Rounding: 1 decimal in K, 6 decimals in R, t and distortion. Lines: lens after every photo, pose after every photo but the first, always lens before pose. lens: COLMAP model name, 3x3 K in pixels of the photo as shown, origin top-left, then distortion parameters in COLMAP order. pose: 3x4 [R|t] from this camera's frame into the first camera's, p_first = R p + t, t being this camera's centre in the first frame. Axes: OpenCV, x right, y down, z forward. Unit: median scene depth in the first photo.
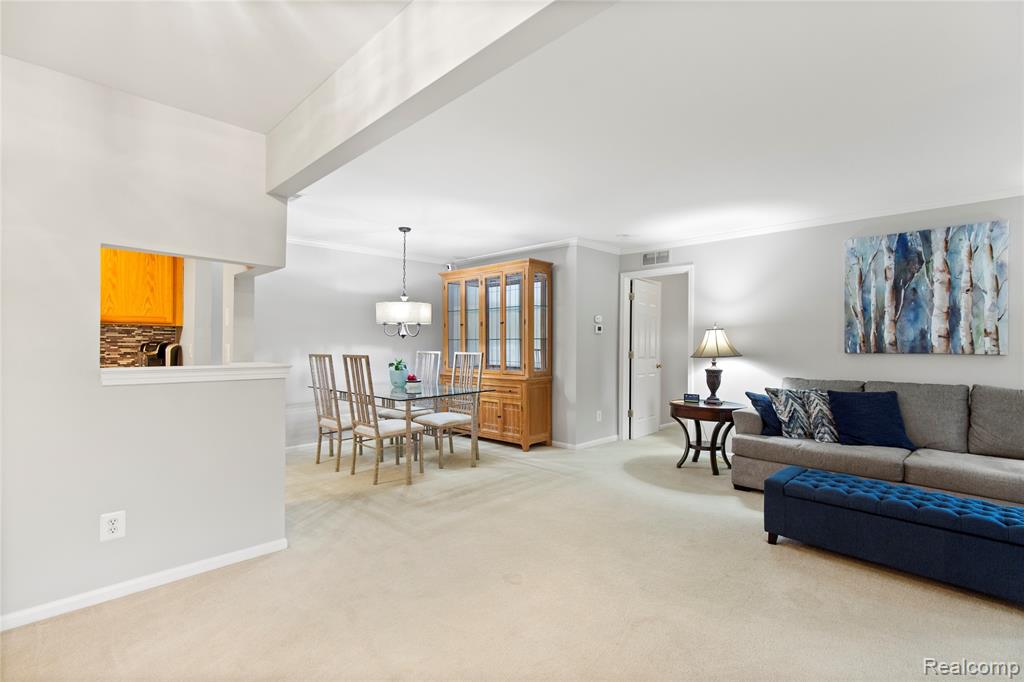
lens RADIAL K [[468.4, 0, 519.3], [0, 468.4, 340.4], [0, 0, 1]] dist [0.005952, 0.000201]
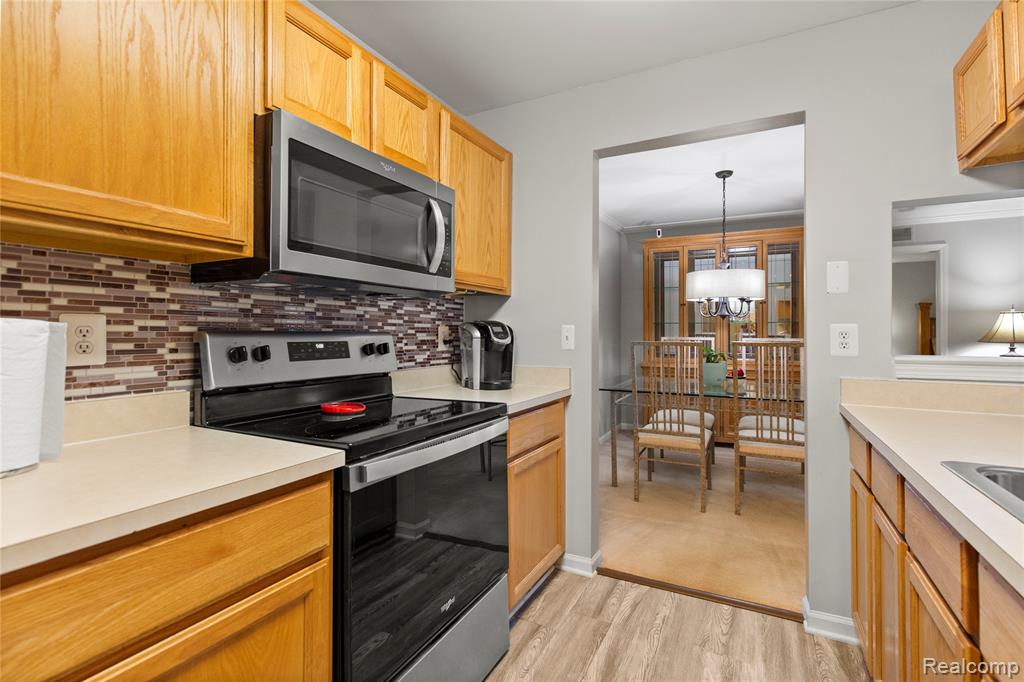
lens RADIAL K [[468.1, 0, 515.4], [0, 468.1, 323.5], [0, 0, 1]] dist [0.003848, 0.000452]
pose [[0.956799, 0.005206, 0.290705, -0.960974], [-0.003222, 0.999968, -0.007305, 0.009834], [-0.290734, 0.006053, 0.956785, 0.469616]]
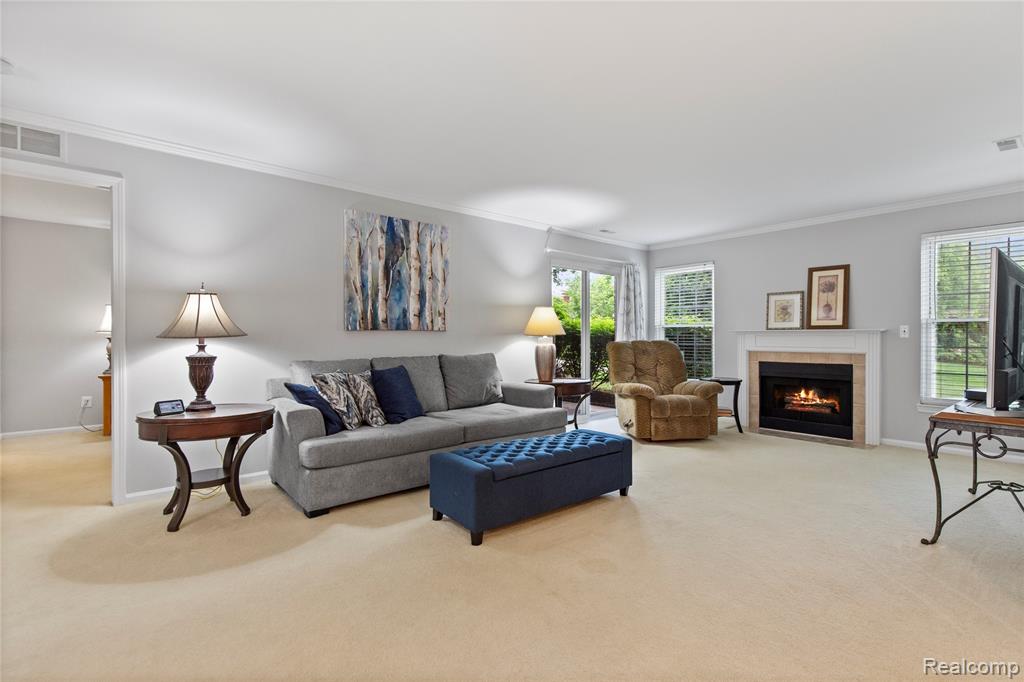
lens RADIAL K [[468.4, 0, 519.3], [0, 468.4, 340.4], [0, 0, 1]] dist [0.005952, 0.000201]
pose [[0.085190, -0.011229, 0.996301, -0.218461], [-0.004456, 0.999922, 0.011650, 0.036905], [-0.996355, -0.005432, 0.085133, 0.618684]]
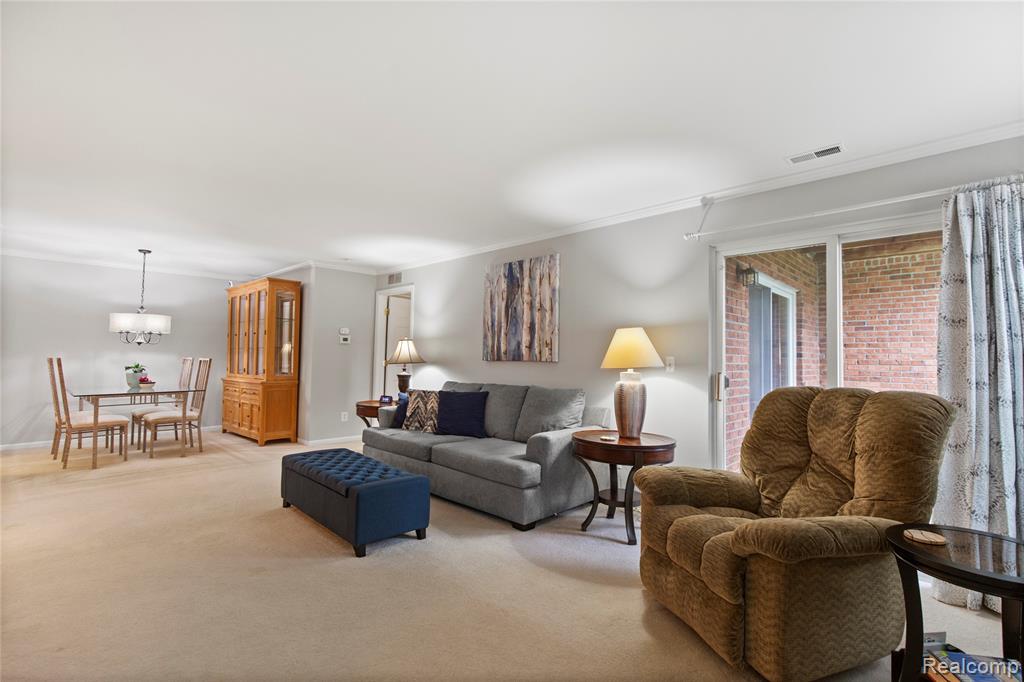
lens RADIAL K [[468.4, 0, 519.3], [0, 468.4, 340.4], [0, 0, 1]] dist [0.005952, 0.000201]
pose [[0.999813, 0.010893, 0.015983, 0.819231], [-0.010364, 0.999408, -0.032800, 0.014195], [-0.016331, 0.032629, 0.999334, -0.208206]]
